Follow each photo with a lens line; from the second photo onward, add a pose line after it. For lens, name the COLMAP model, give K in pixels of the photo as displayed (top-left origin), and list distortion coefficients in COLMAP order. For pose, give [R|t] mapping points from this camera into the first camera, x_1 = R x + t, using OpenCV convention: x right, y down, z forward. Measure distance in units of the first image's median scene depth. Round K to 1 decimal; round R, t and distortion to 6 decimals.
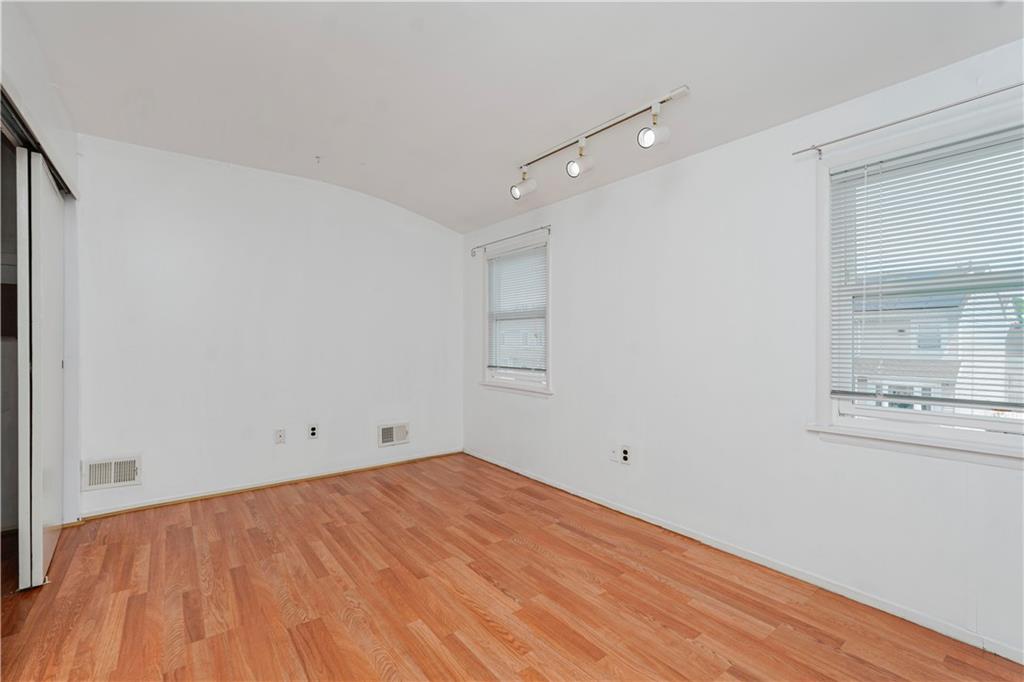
lens RADIAL K [[459.1, 0, 514.4], [0, 459.1, 339.1], [0, 0, 1]] dist [-0.007328, 0.005717]
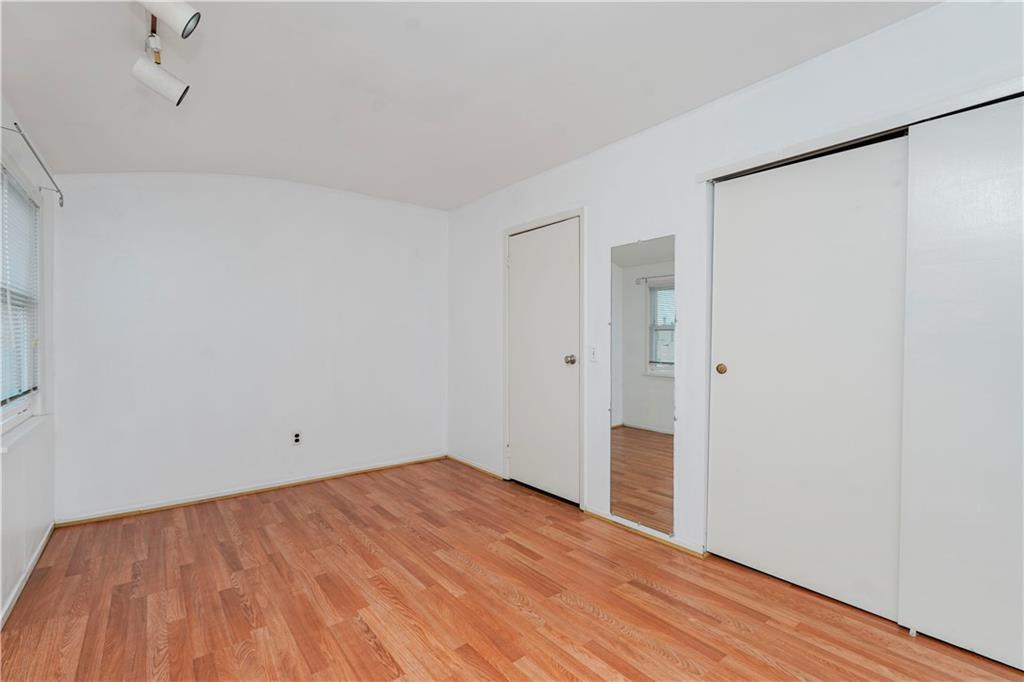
lens RADIAL K [[459.1, 0, 509.2], [0, 459.1, 343.2], [0, 0, 1]] dist [-0.007328, 0.005717]
pose [[-0.999831, 0.004252, -0.017908, -0.280966], [0.004262, 0.999991, -0.000502, -0.001573], [0.017905, -0.000578, -0.999840, 1.875827]]
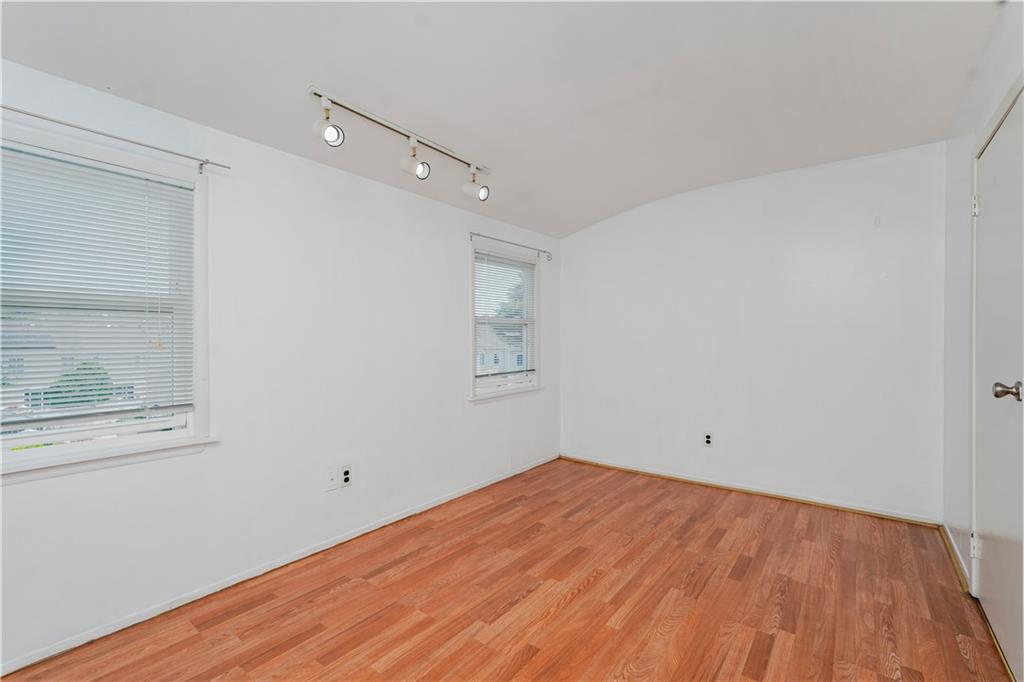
lens RADIAL K [[459.1, 0, 507.2], [0, 459.1, 337.3], [0, 0, 1]] dist [-0.007328, 0.005717]
pose [[-0.261509, 0.005063, 0.965188, -1.018908], [-0.003334, 0.999976, -0.006149, -0.025046], [-0.965195, -0.004826, -0.261486, 1.320882]]
